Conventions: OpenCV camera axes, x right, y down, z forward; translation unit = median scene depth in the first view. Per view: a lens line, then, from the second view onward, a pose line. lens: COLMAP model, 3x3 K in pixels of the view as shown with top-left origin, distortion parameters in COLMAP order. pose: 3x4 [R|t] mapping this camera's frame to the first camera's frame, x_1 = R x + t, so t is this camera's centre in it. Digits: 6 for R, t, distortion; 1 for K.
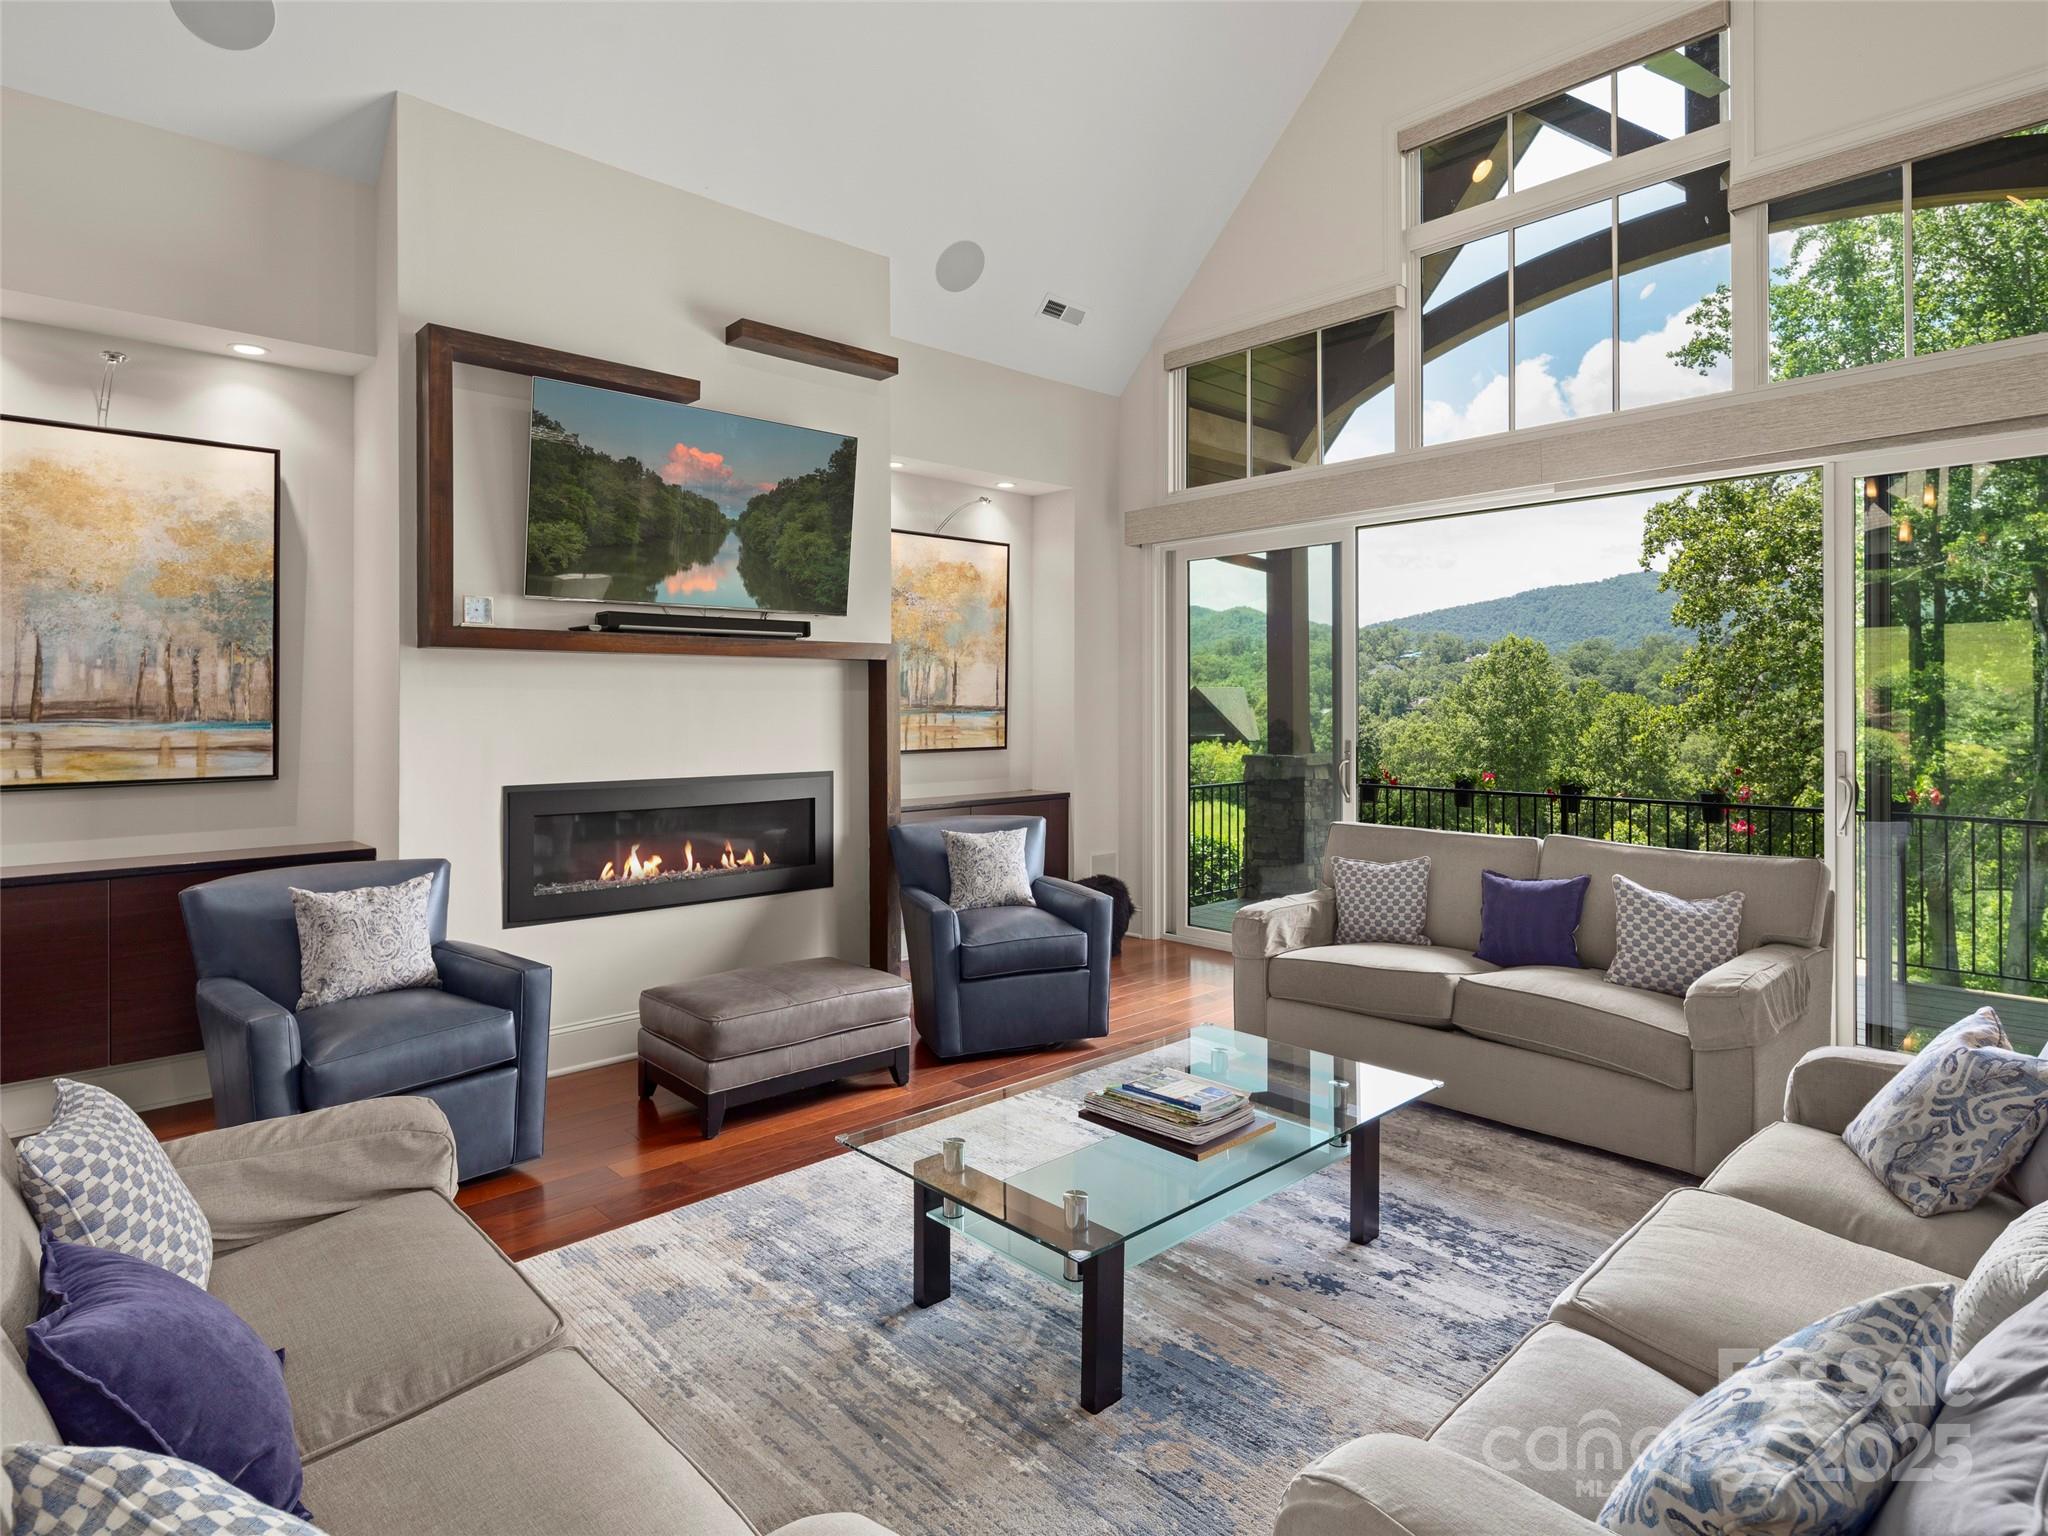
lens RADIAL K [[1137.4, 0, 1045.1], [0, 1137.4, 701.4], [0, 0, 1]] dist [0.008599, -0.000604]
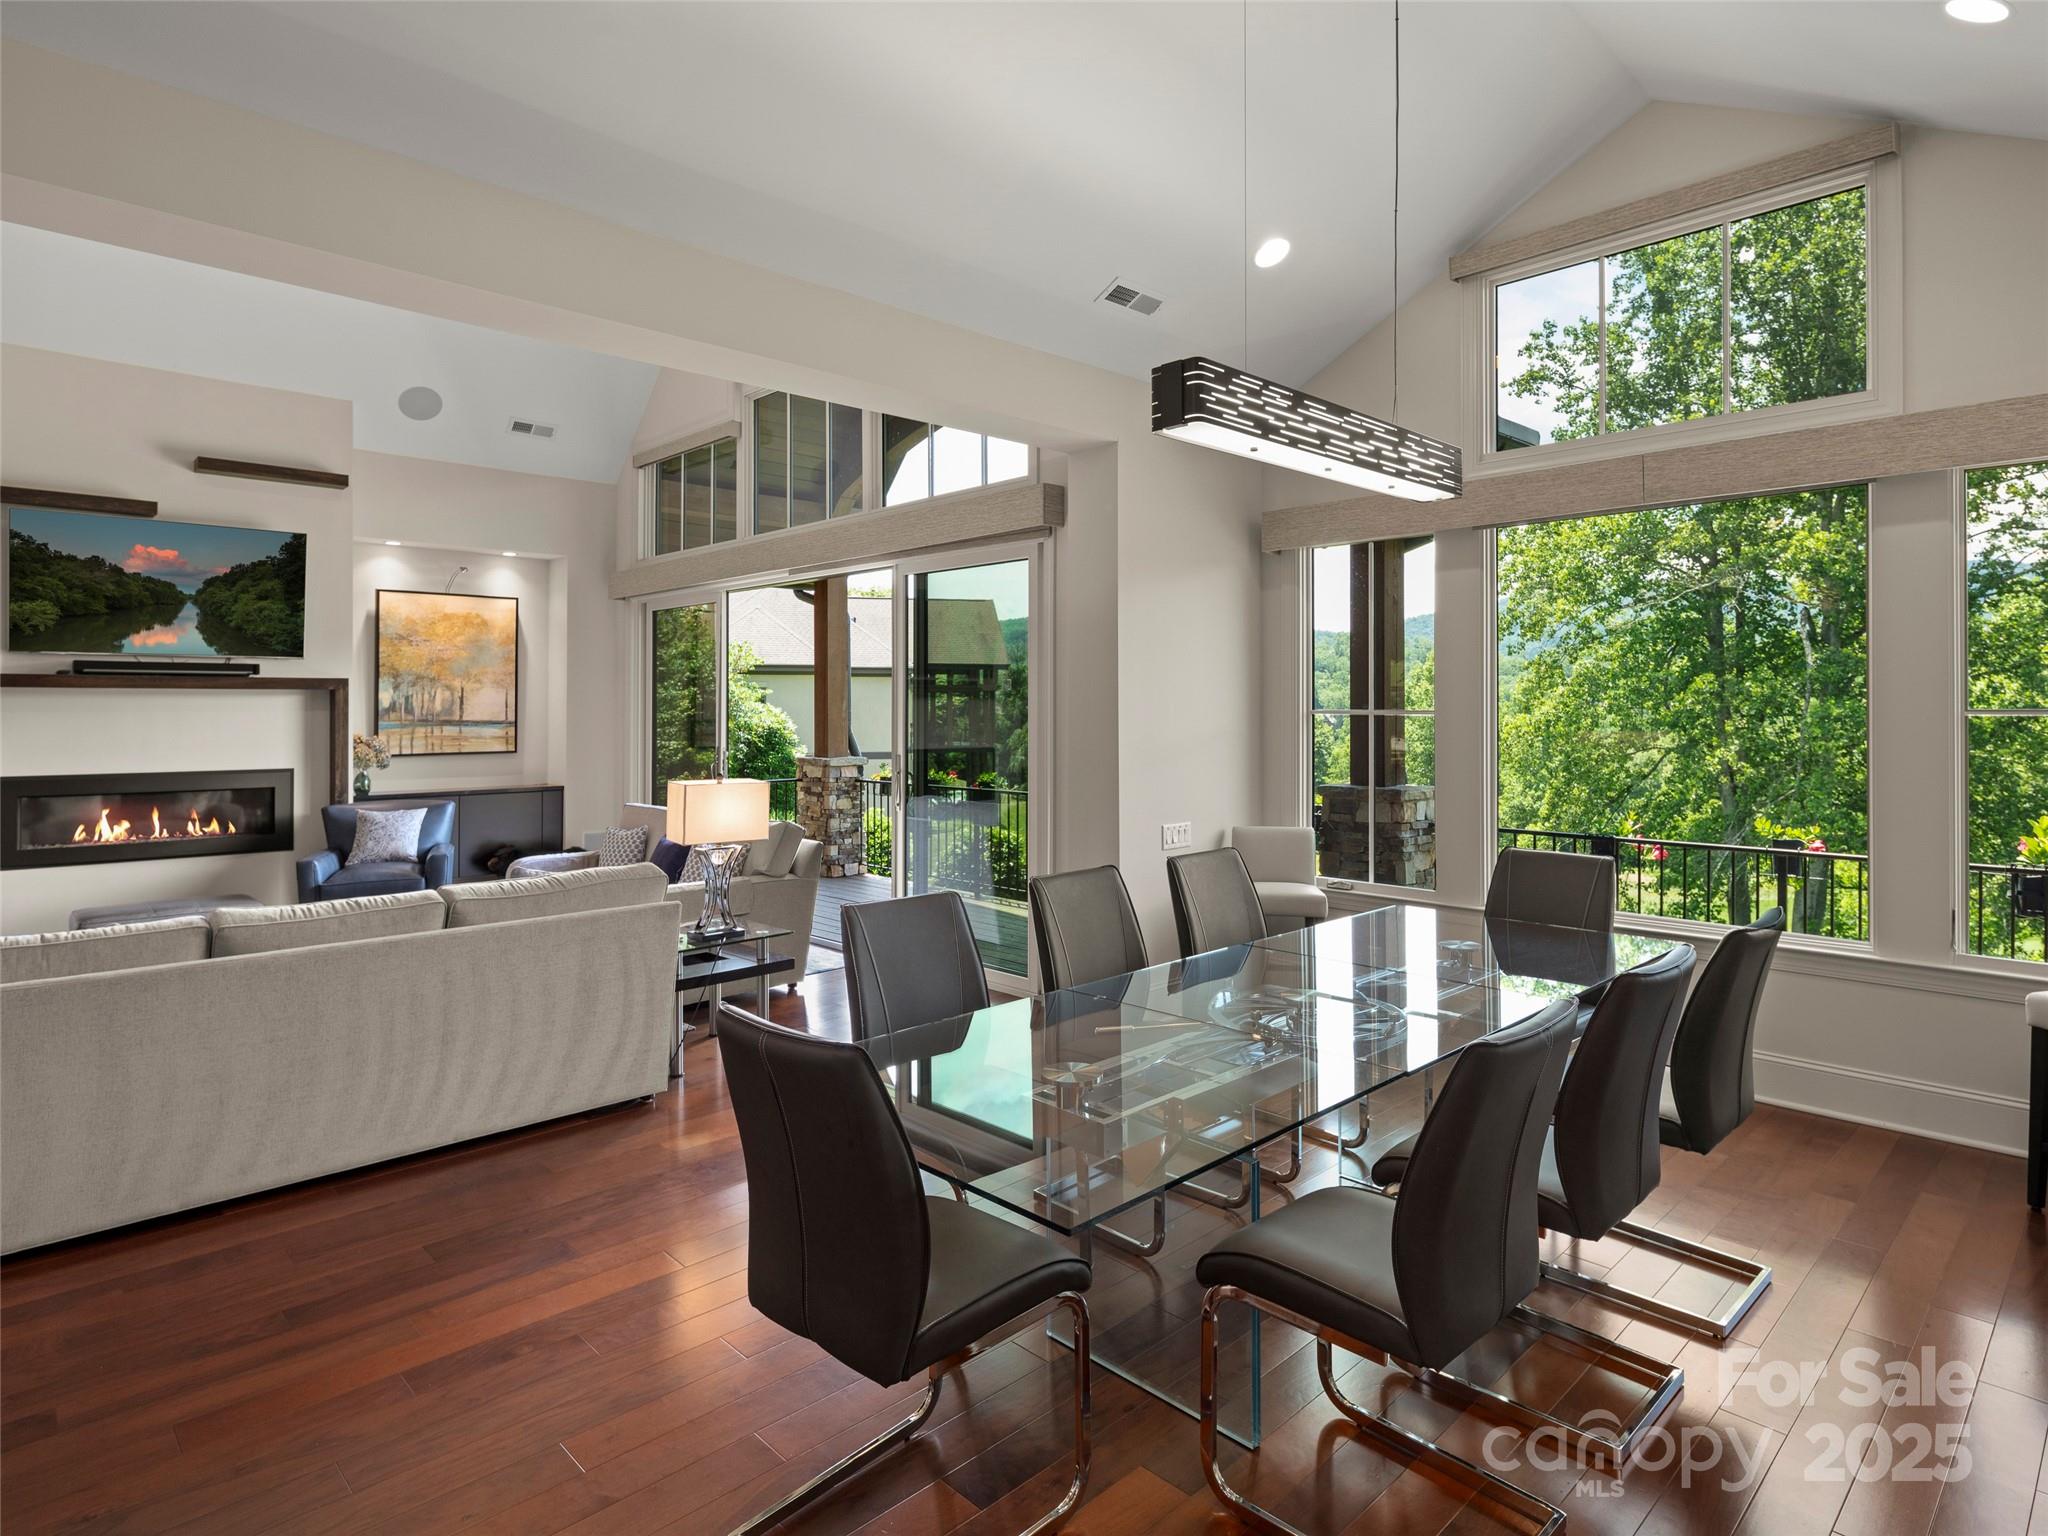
lens RADIAL K [[1129.5, 0, 1023.5], [0, 1129.5, 708.5], [0, 0, 1]] dist [0.001444, -0.001648]
pose [[0.999884, 0.002252, 0.015082, 0.754052], [-0.002277, 0.999996, 0.001604, -0.018574], [-0.015079, -0.001638, 0.999885, -0.449384]]
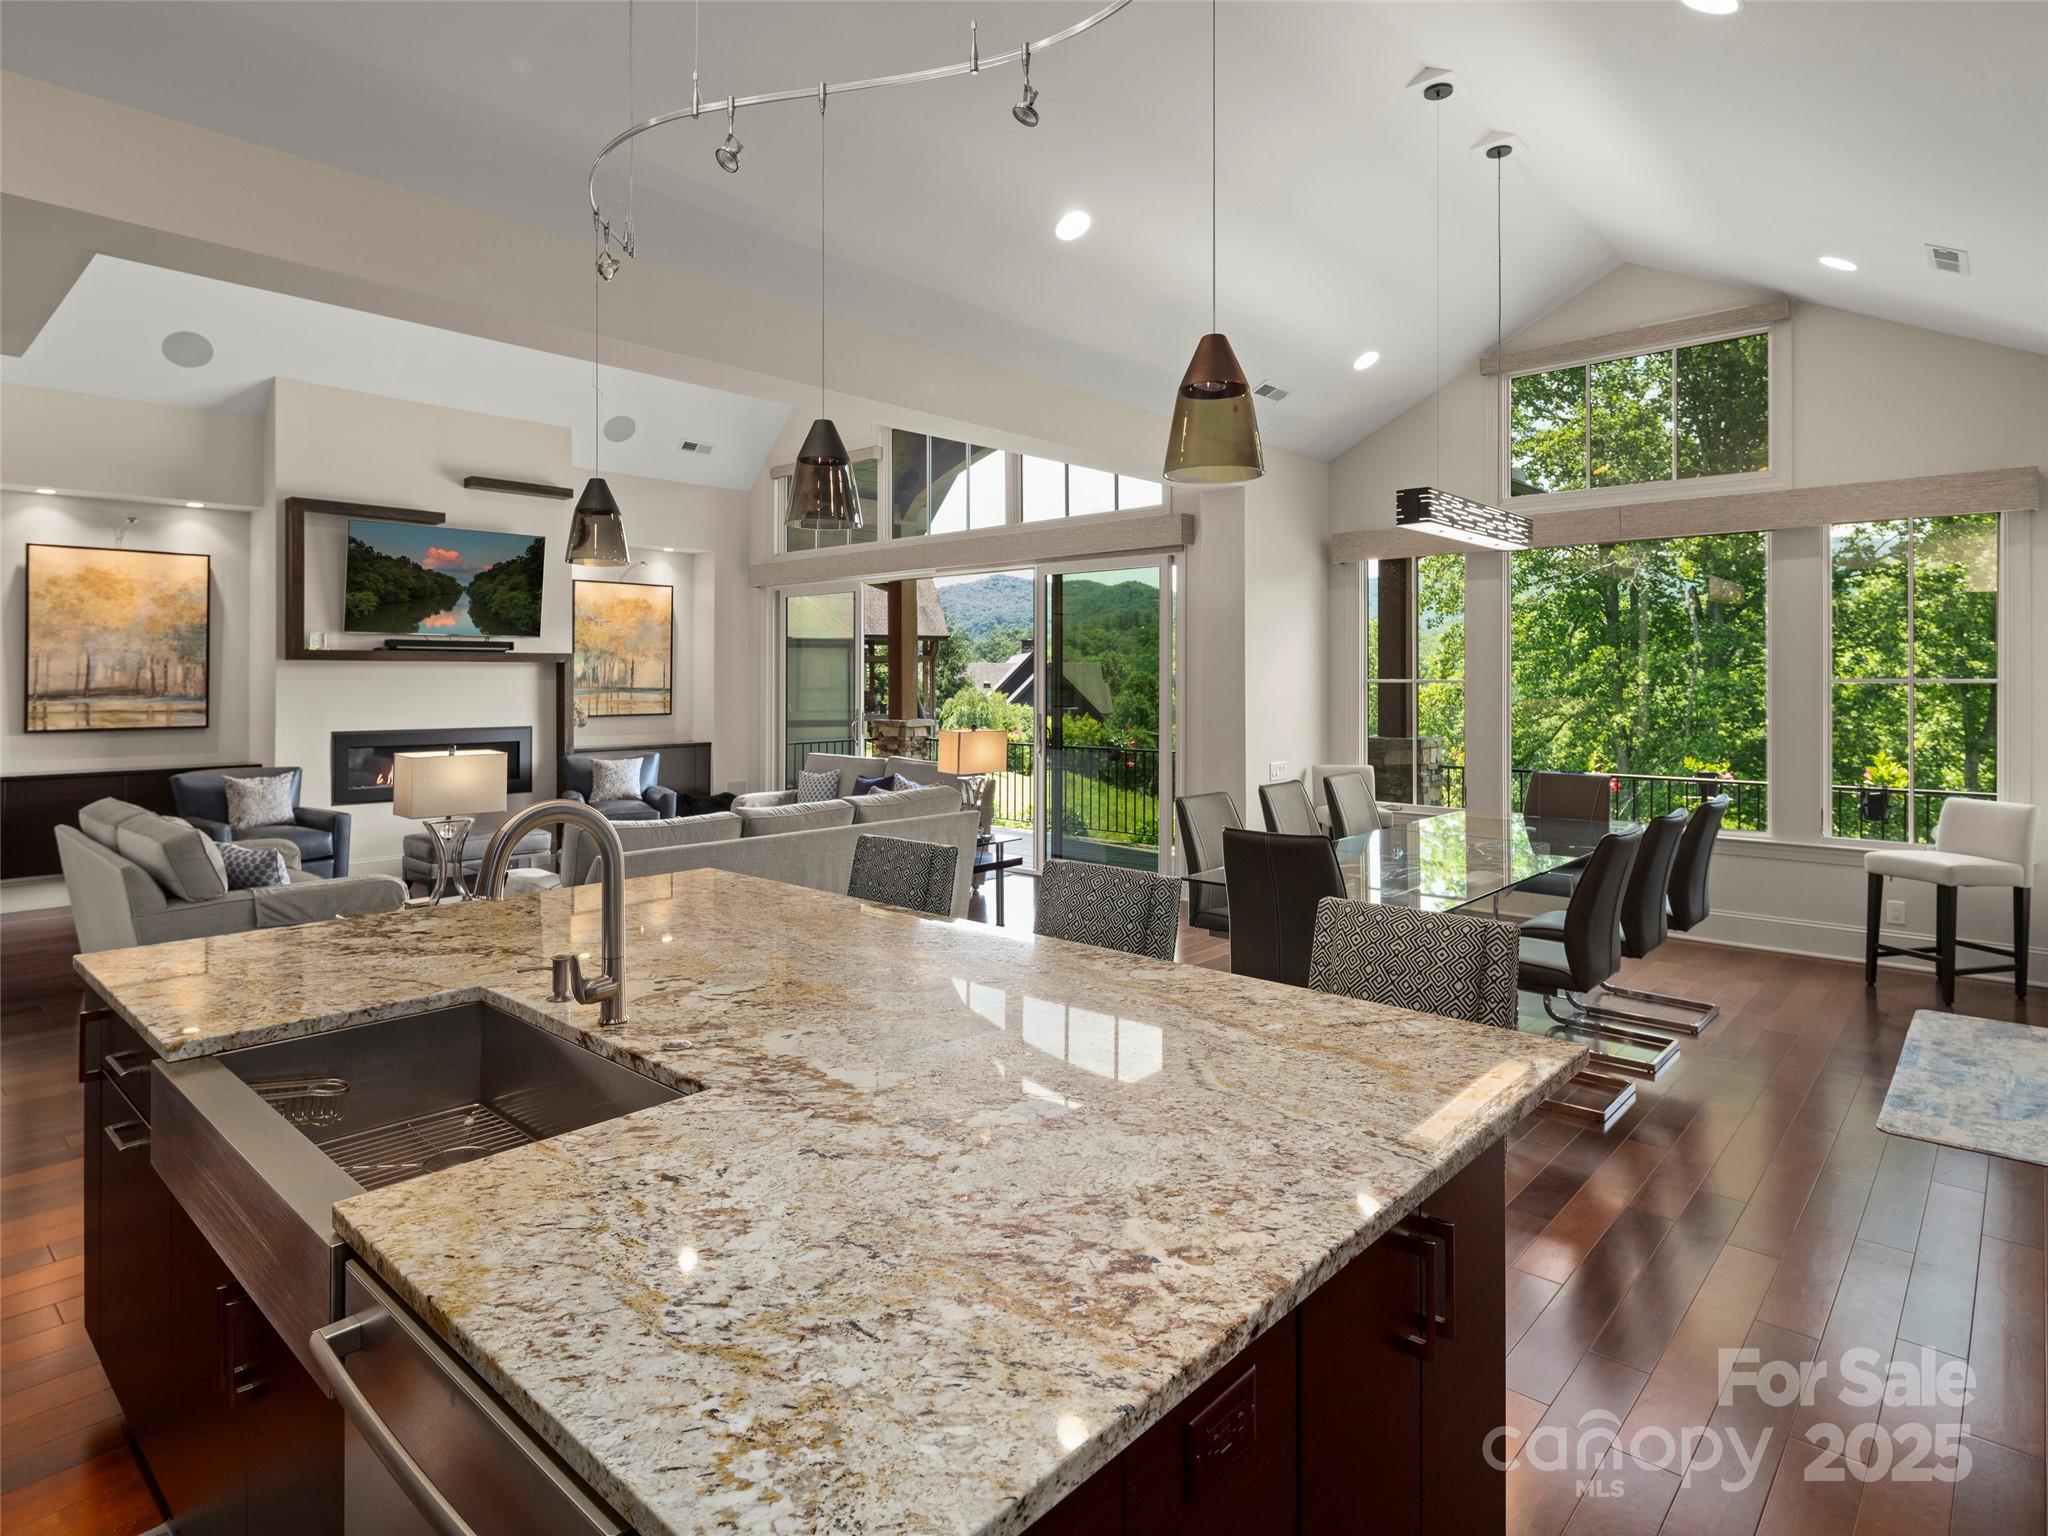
lens RADIAL K [[1111.9, 0, 996.7], [0, 1111.9, 682.1], [0, 0, 1]] dist [0.002623, 0.000694]
pose [[0.997825, 0.002396, 0.065879, 0.446343], [-0.002753, 0.999982, 0.005324, -0.018649], [-0.065865, -0.005494, 0.997813, -0.811670]]
